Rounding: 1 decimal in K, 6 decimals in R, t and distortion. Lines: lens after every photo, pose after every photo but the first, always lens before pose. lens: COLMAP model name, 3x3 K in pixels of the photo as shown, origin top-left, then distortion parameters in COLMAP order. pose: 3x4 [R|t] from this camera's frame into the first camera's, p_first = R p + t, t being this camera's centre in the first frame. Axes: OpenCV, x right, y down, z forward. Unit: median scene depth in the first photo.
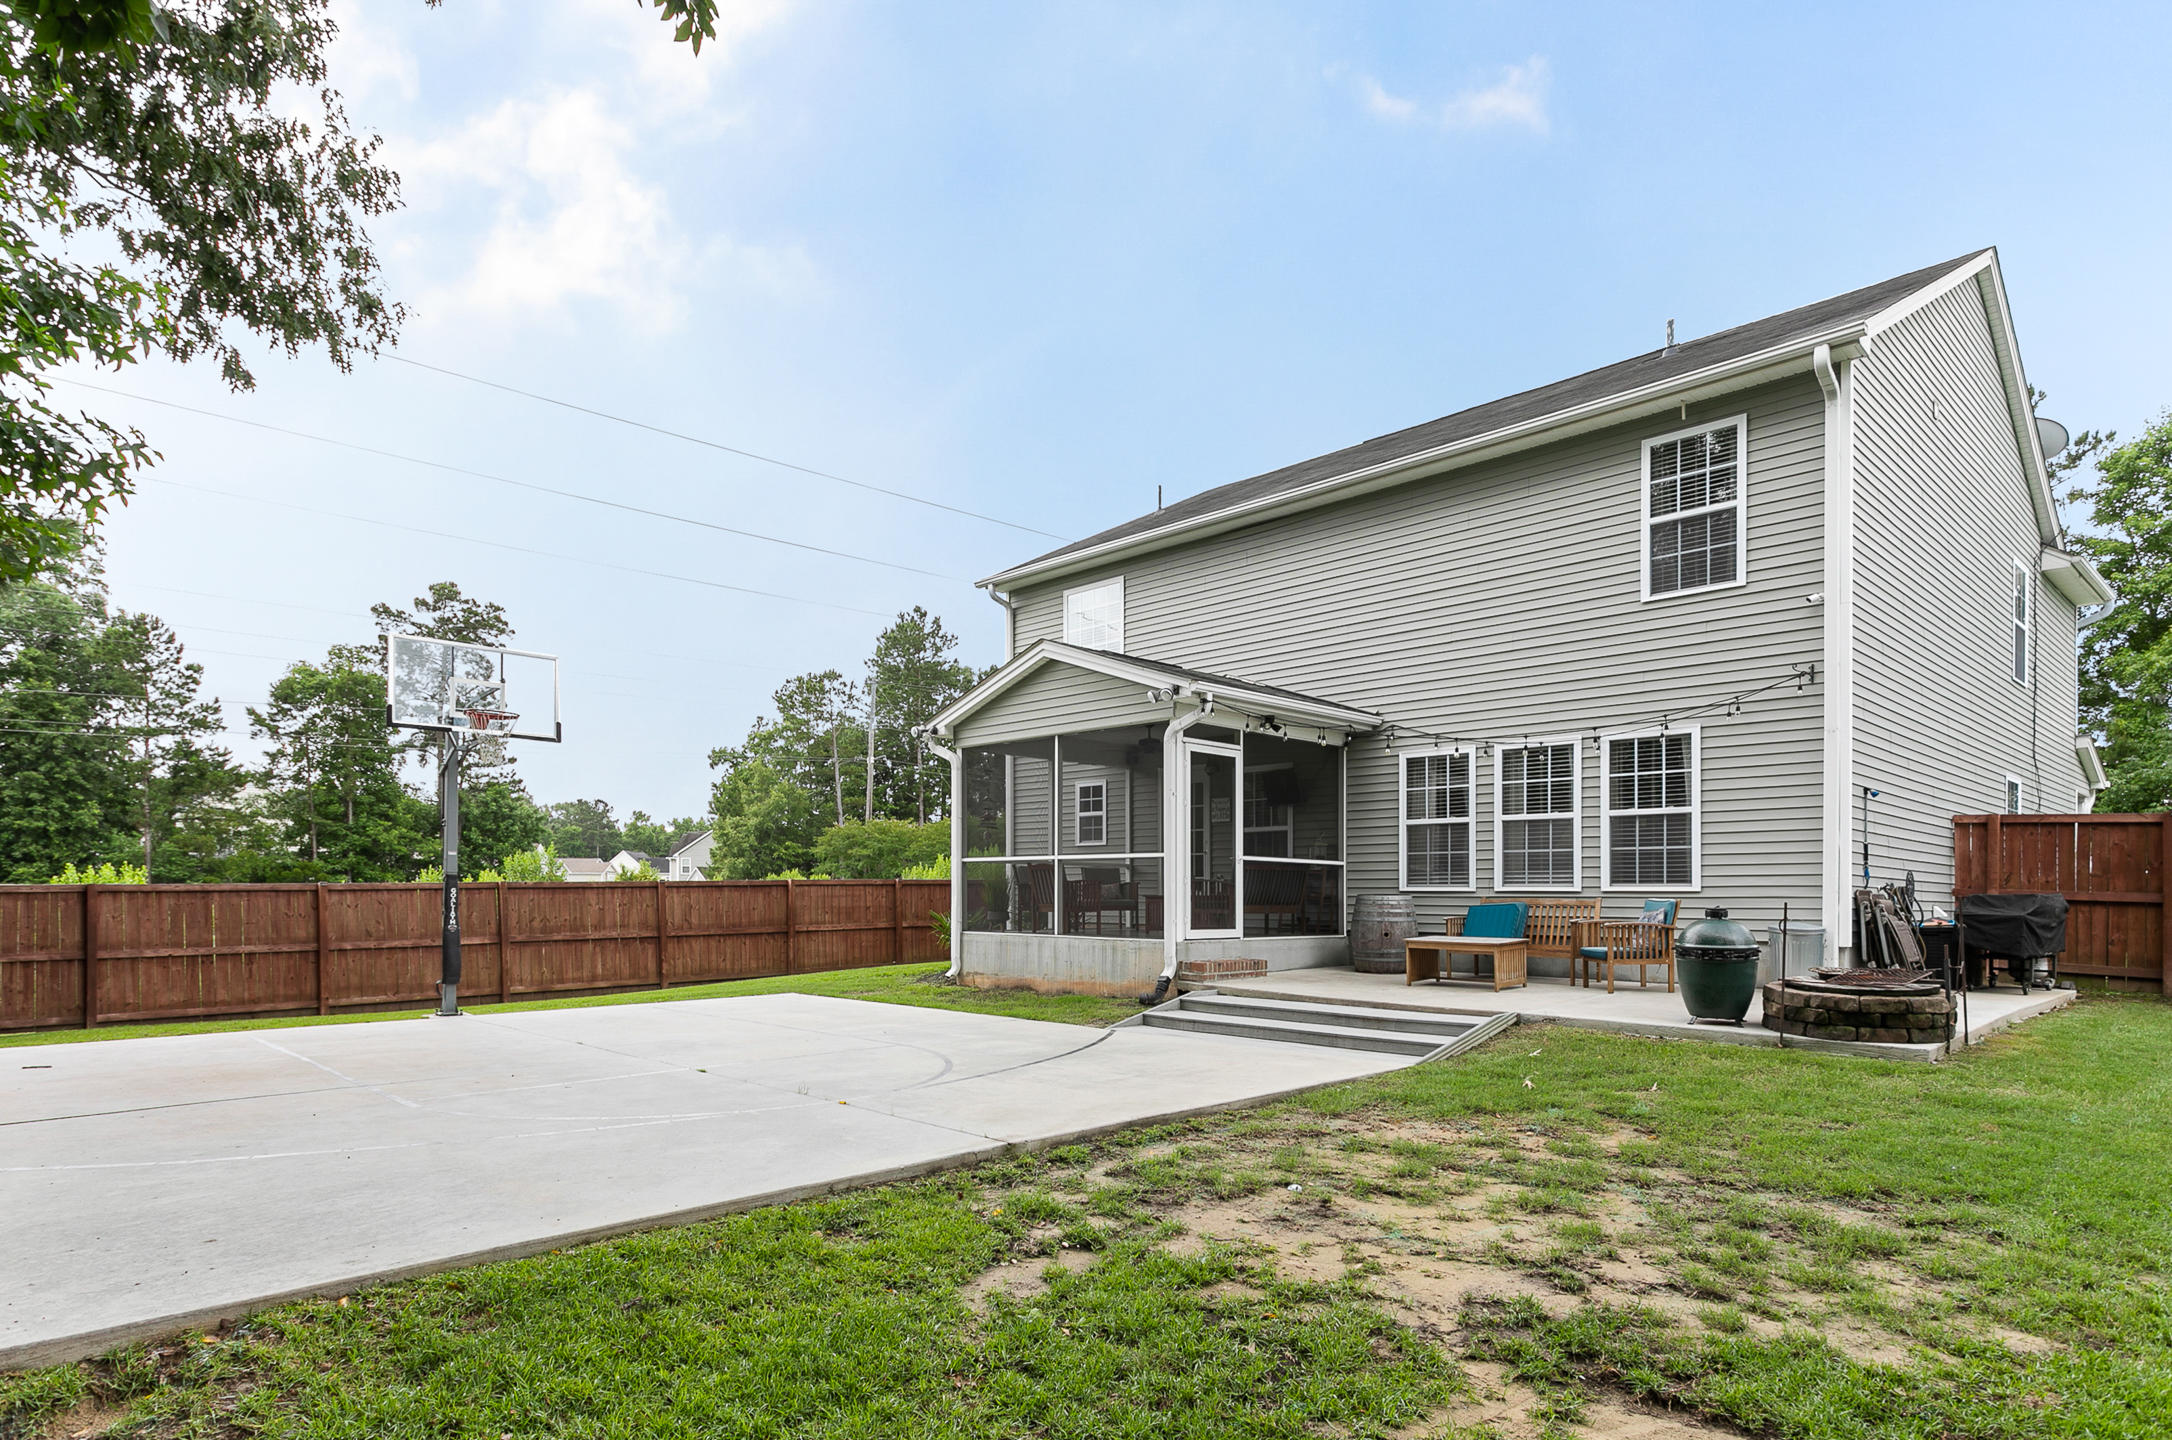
lens RADIAL K [[1188.8, 0, 1085.0], [0, 1188.8, 897.4], [0, 0, 1]] dist [0.003084, 0.000118]
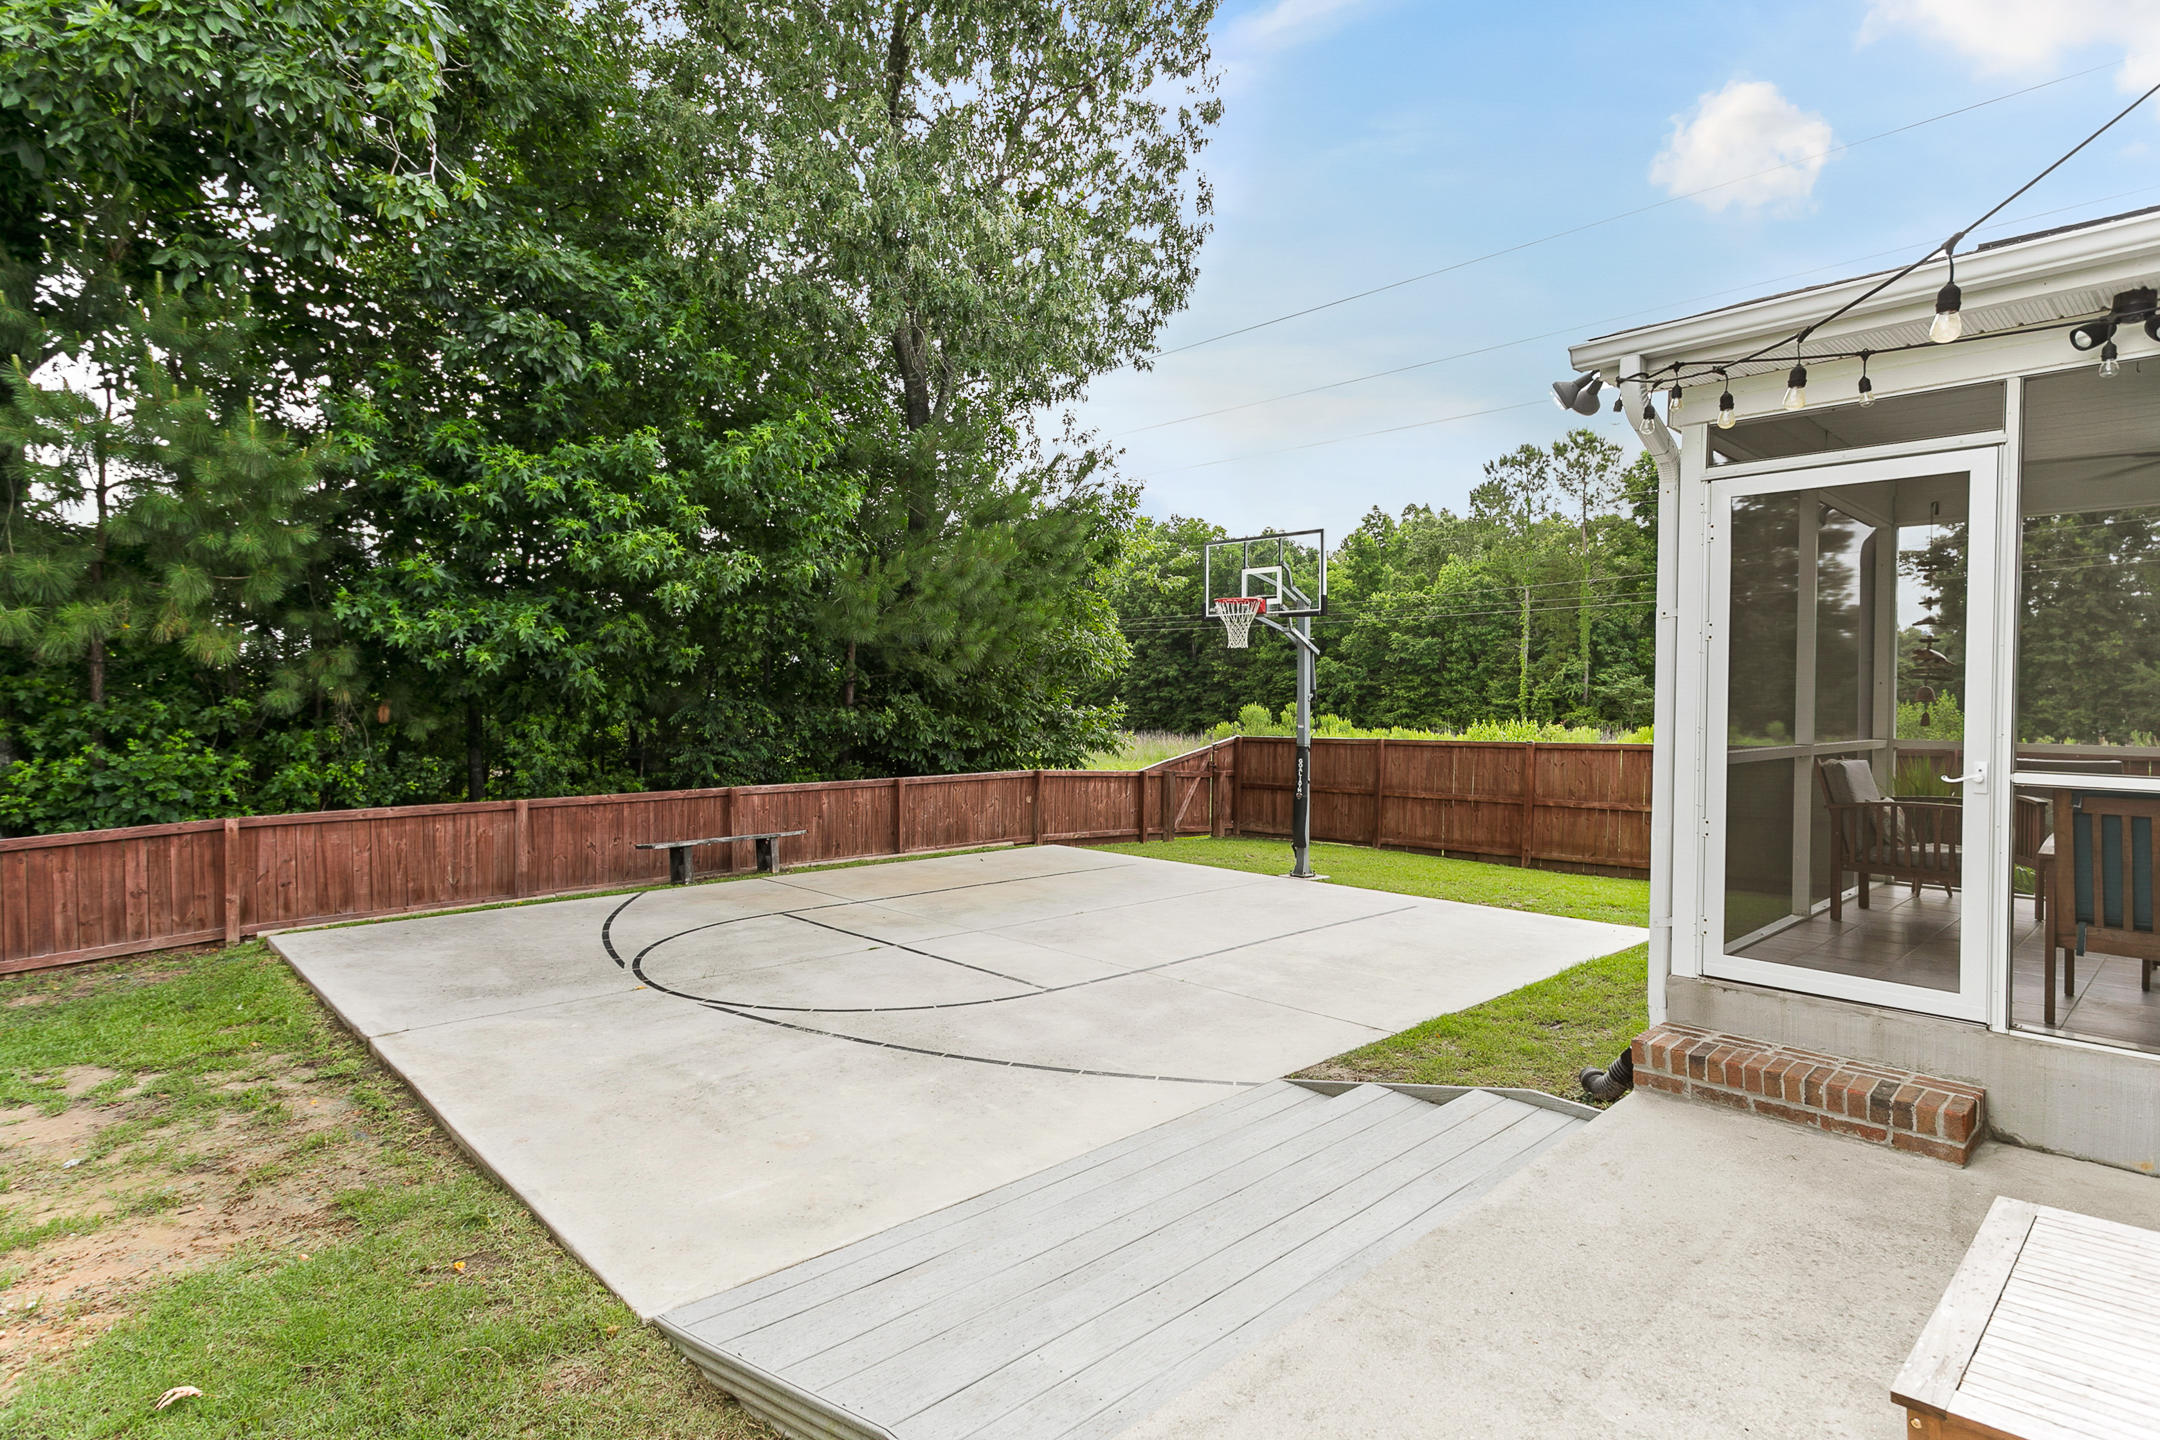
lens RADIAL K [[1099.9, 0, 1080.0], [0, 1099.9, 720.0], [0, 0, 1]] dist [0.003083, 0.000117]
pose [[-0.001754, 0.013853, -0.999903, 0.363820], [-0.012791, 0.999822, 0.013874, -0.042134], [0.999917, 0.012814, -0.001576, 0.633329]]
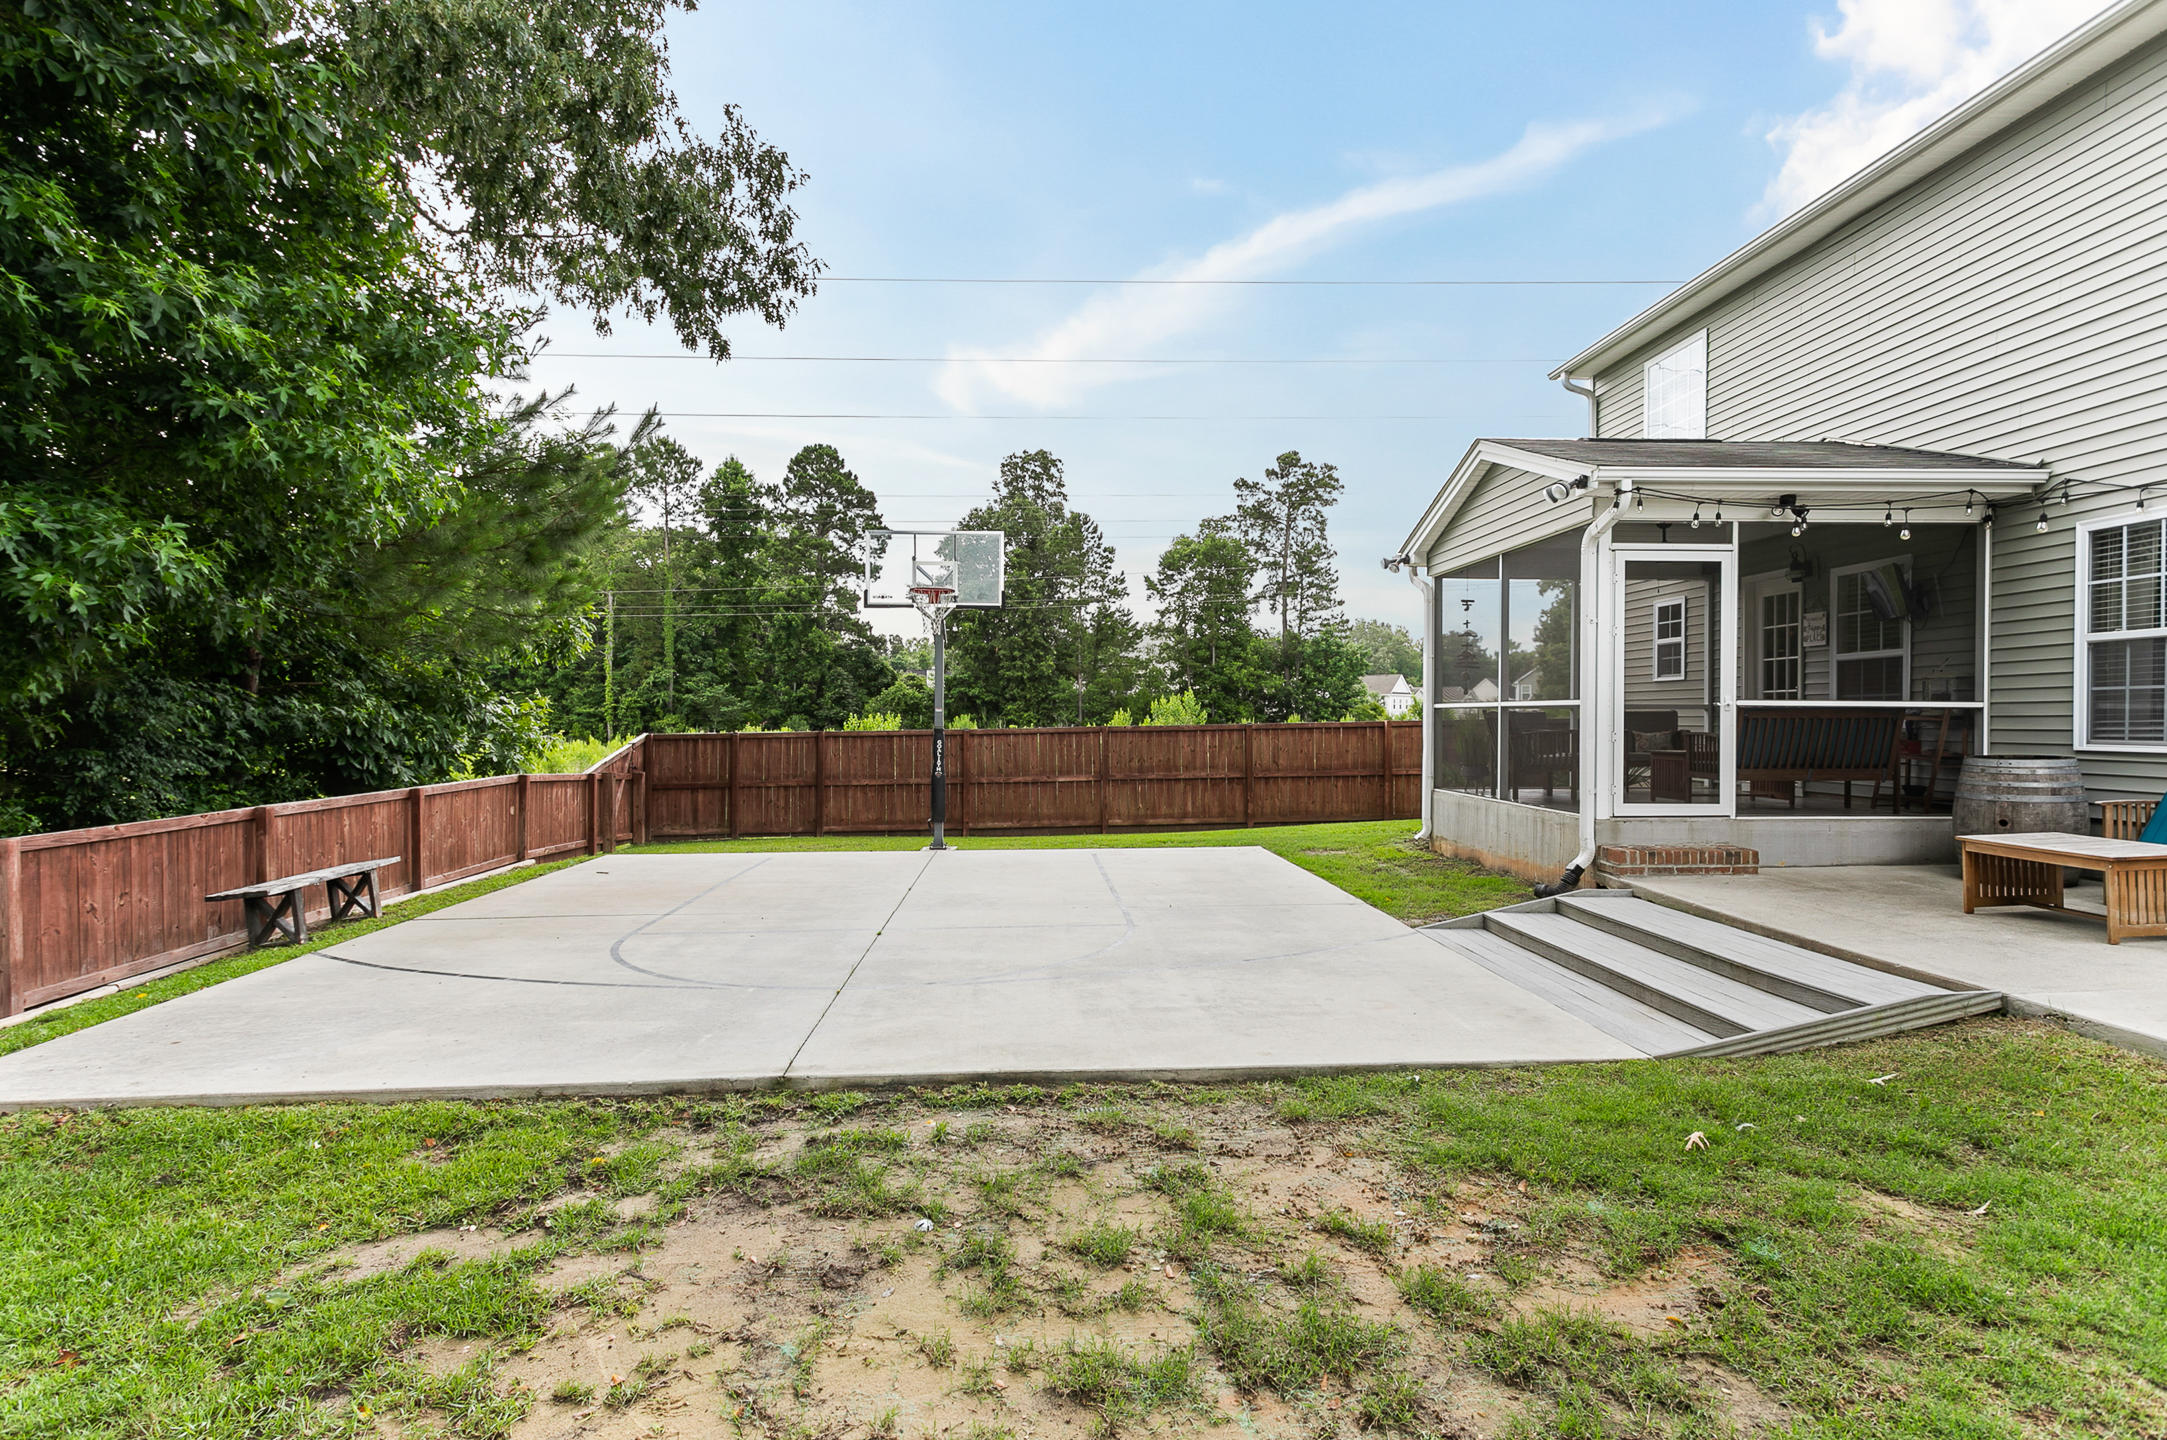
lens RADIAL K [[1148.9, 0, 1083.5], [0, 1148.9, 720.0], [0, 0, 1]] dist [0.011667, 0.000583]
pose [[0.751758, -0.003446, -0.659430, 0.248942], [0.002141, 0.999994, -0.002786, -0.018541], [0.659436, 0.000683, 0.751761, 0.196738]]
